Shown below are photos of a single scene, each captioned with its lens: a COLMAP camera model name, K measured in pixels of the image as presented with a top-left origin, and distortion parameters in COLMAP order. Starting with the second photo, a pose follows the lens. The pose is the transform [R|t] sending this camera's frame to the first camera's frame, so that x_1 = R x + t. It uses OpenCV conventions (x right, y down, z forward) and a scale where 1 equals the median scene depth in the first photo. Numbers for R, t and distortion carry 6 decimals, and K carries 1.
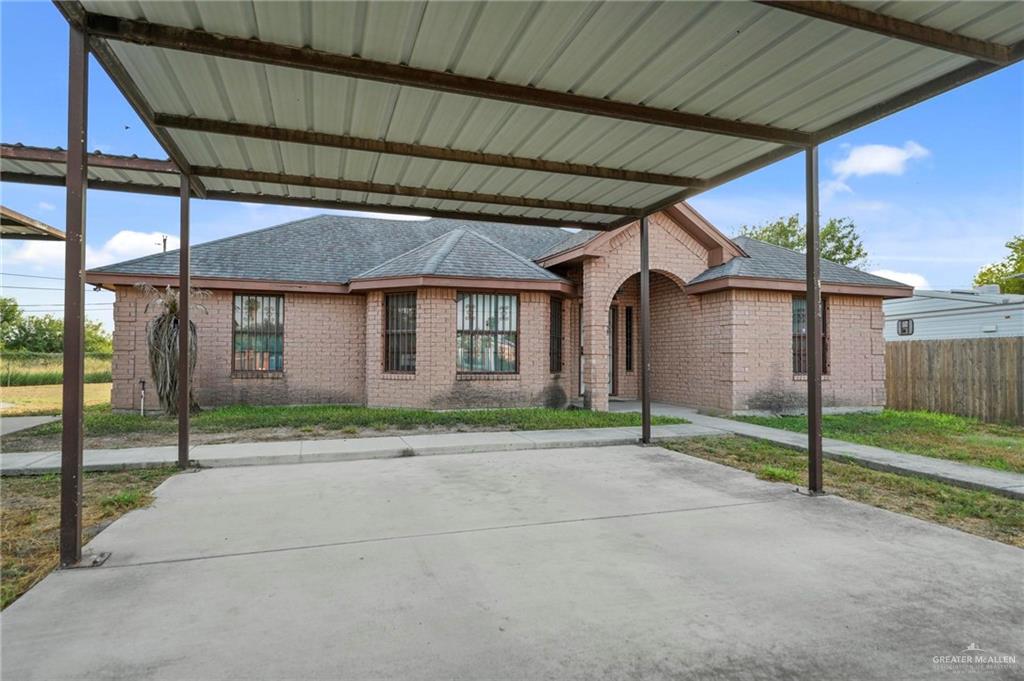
lens RADIAL K [[562.4, 0, 512.0], [0, 562.4, 340.5], [0, 0, 1]] dist [0.004587, 0.001005]
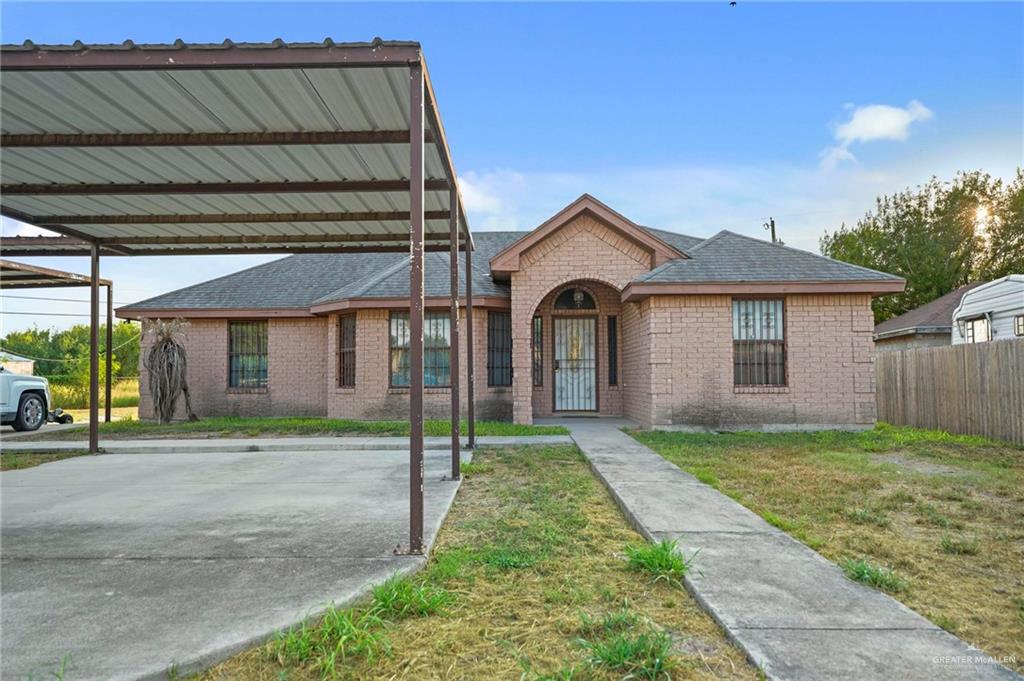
lens RADIAL K [[688.9, 0, 497.4], [0, 688.9, 342.3], [0, 0, 1]] dist [0.026998, -0.000814]
pose [[0.940770, -0.029229, -0.337784, 0.521676], [0.022899, 0.999480, -0.022708, 0.006530], [0.338272, 0.013628, 0.940950, -0.164215]]
